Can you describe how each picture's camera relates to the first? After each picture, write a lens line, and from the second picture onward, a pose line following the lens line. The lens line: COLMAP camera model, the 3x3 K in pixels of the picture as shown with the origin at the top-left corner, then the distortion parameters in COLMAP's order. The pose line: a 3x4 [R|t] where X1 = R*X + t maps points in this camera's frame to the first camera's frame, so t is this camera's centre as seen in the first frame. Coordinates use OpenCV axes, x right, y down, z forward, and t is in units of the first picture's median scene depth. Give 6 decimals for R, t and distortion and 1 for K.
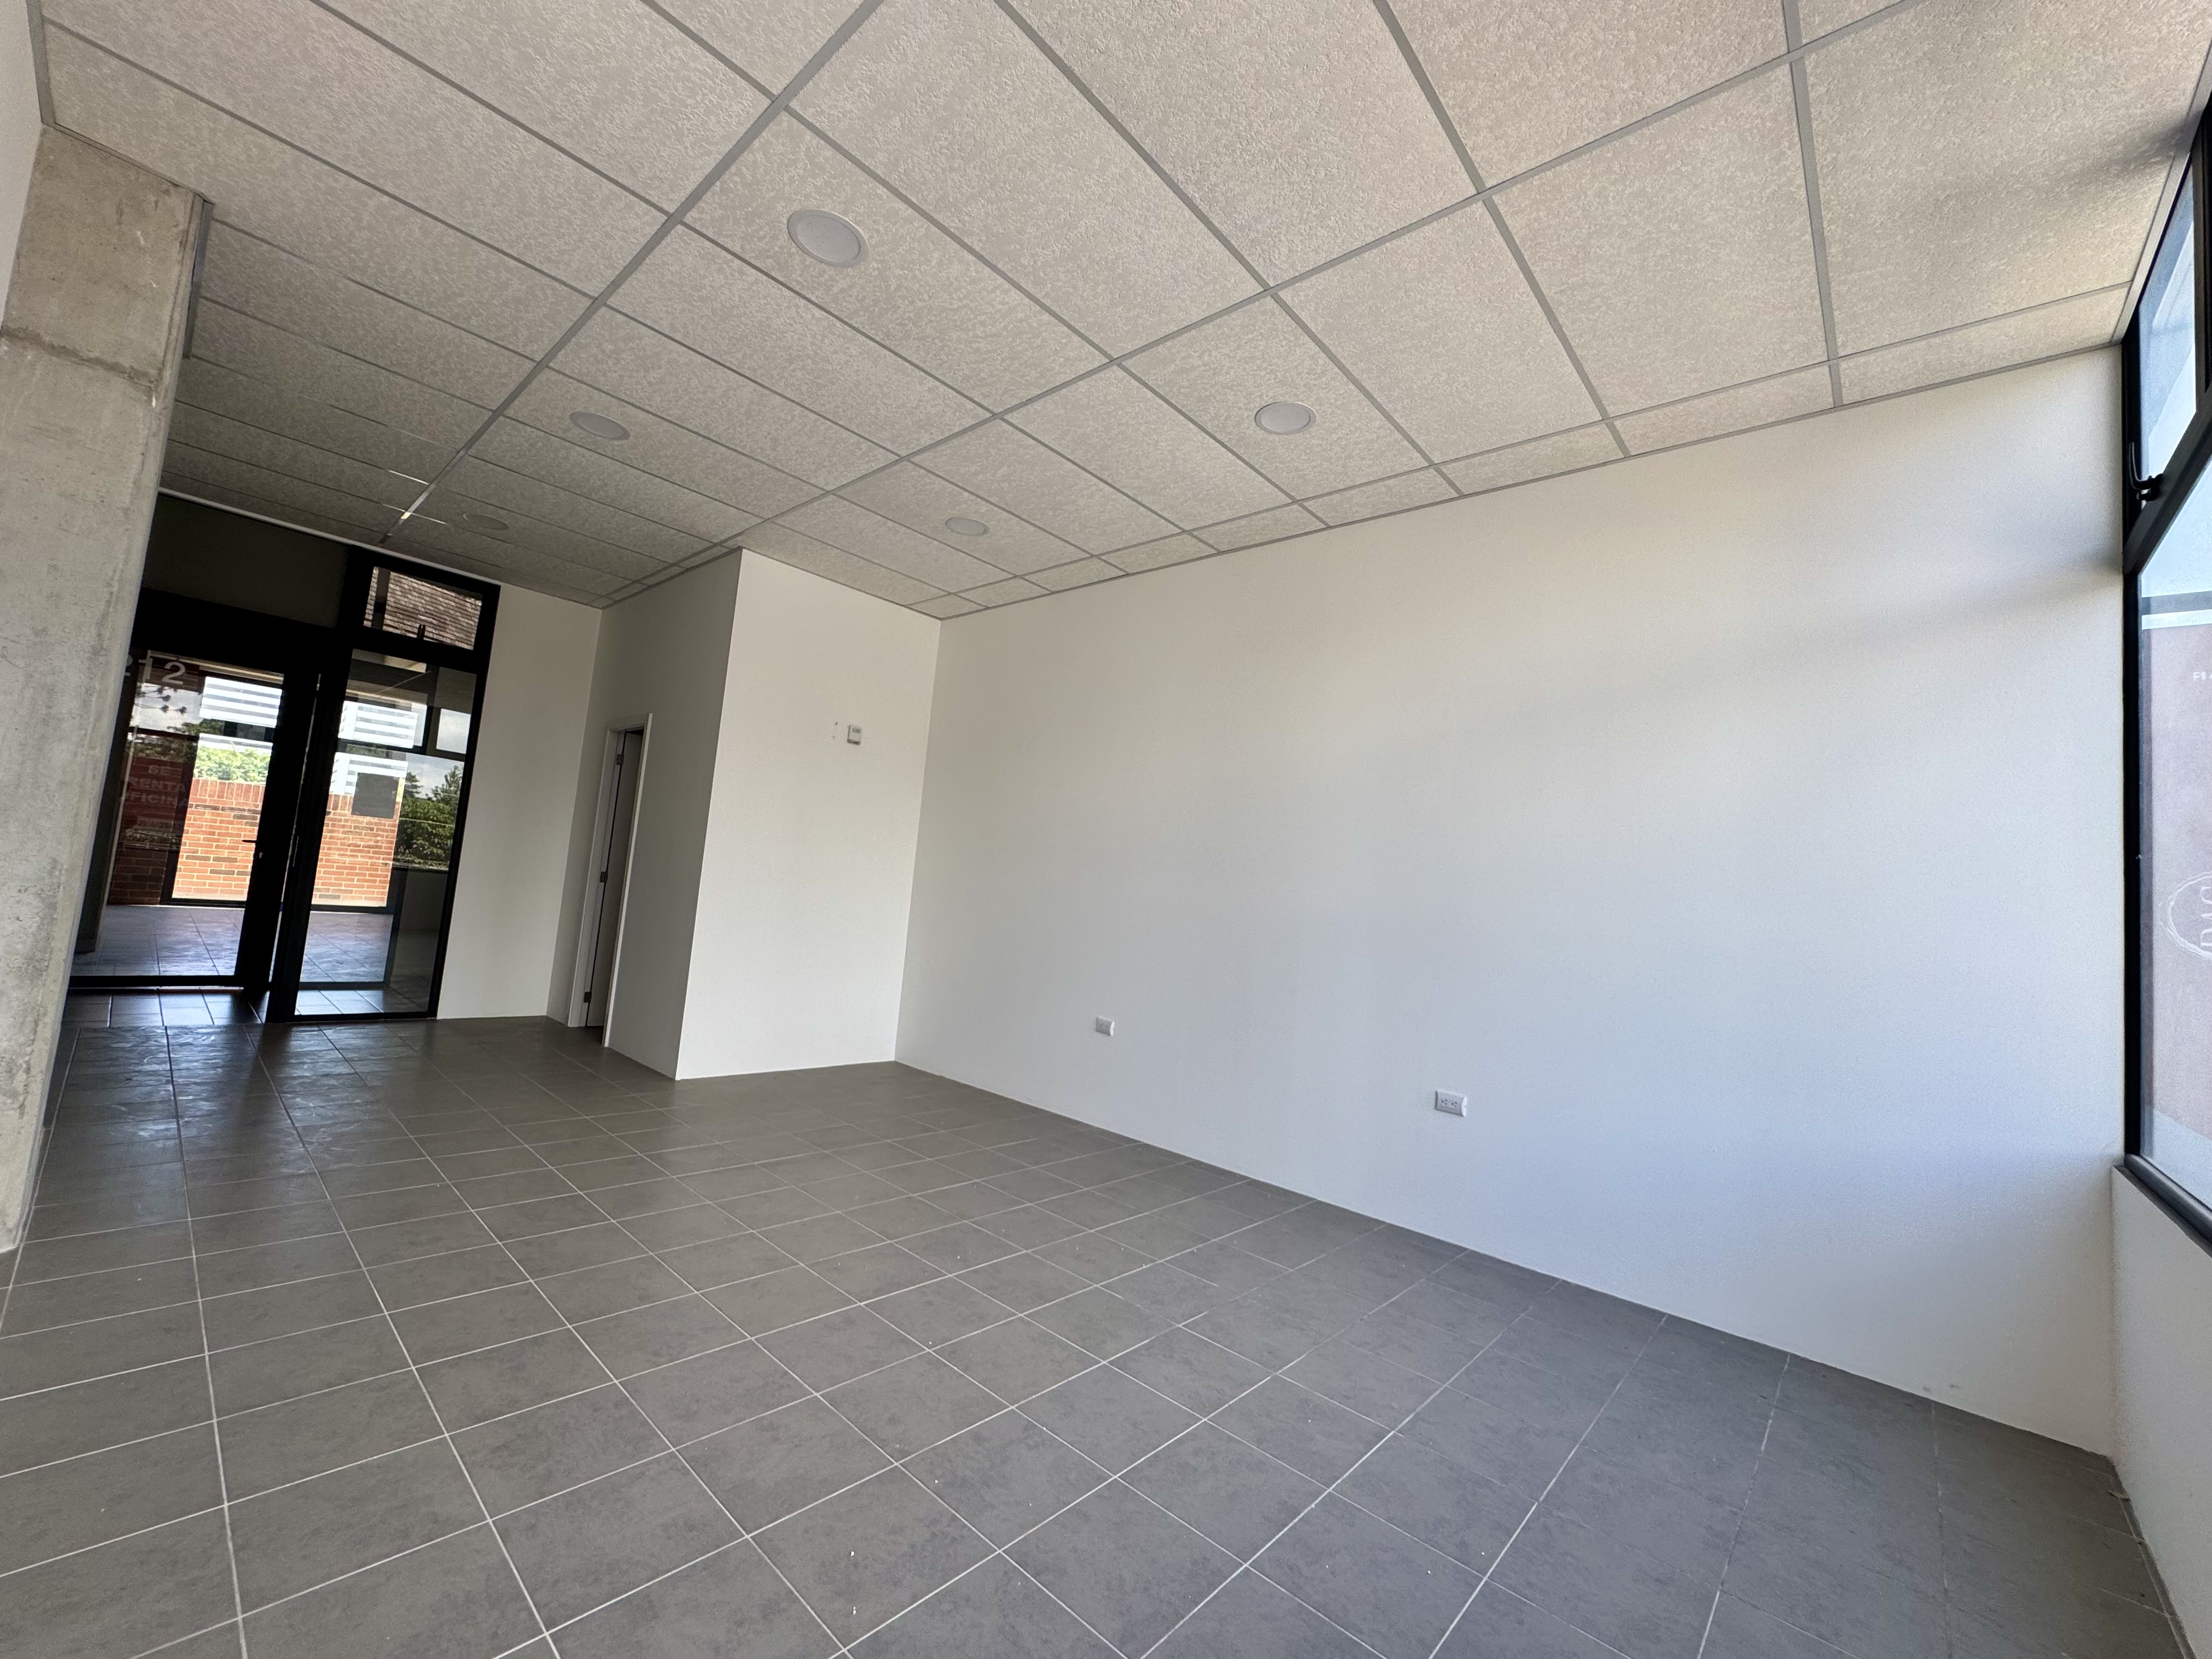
lens RADIAL K [[883.7, 0, 1103.0], [0, 883.7, 831.2], [0, 0, 1]] dist [-0.001993, -0.000372]
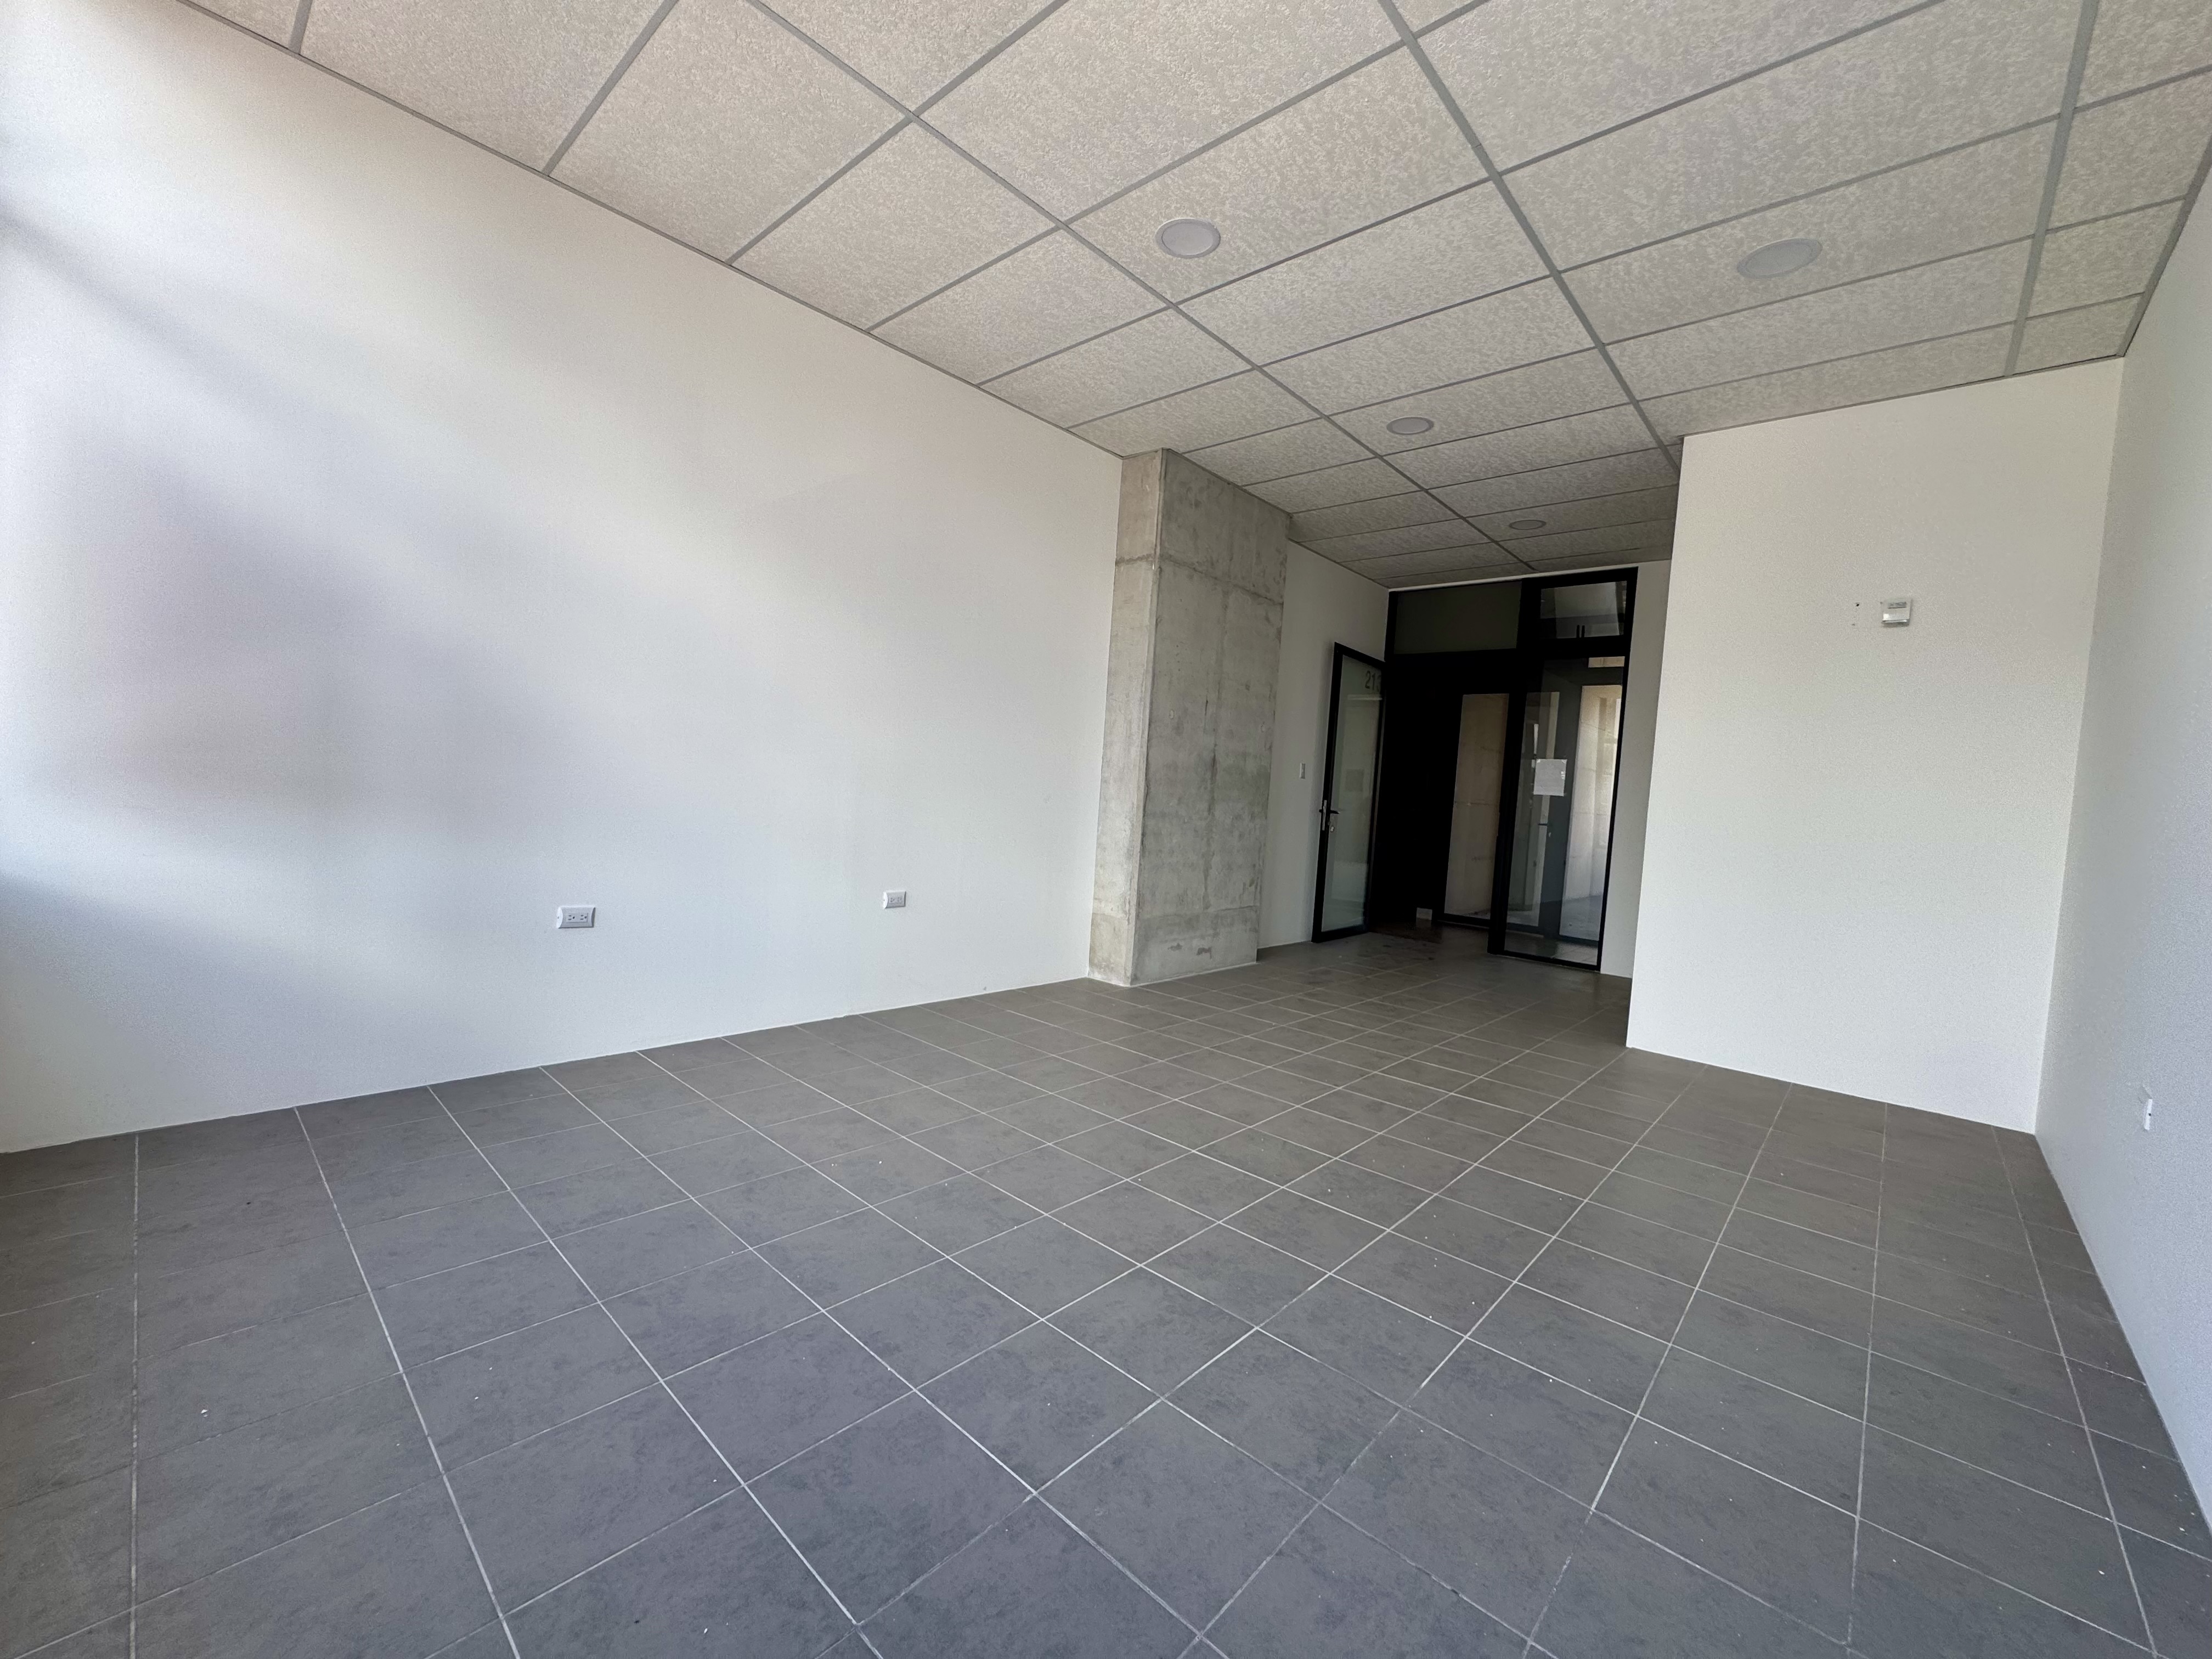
lens RADIAL K [[883.7, 0, 1103.0], [0, 883.7, 831.2], [0, 0, 1]] dist [-0.001993, -0.000372]
pose [[-0.002724, -0.042038, -0.999112, 0.871525], [0.008052, 0.999083, -0.042059, 0.182134], [0.999964, -0.008159, -0.002383, 0.909255]]
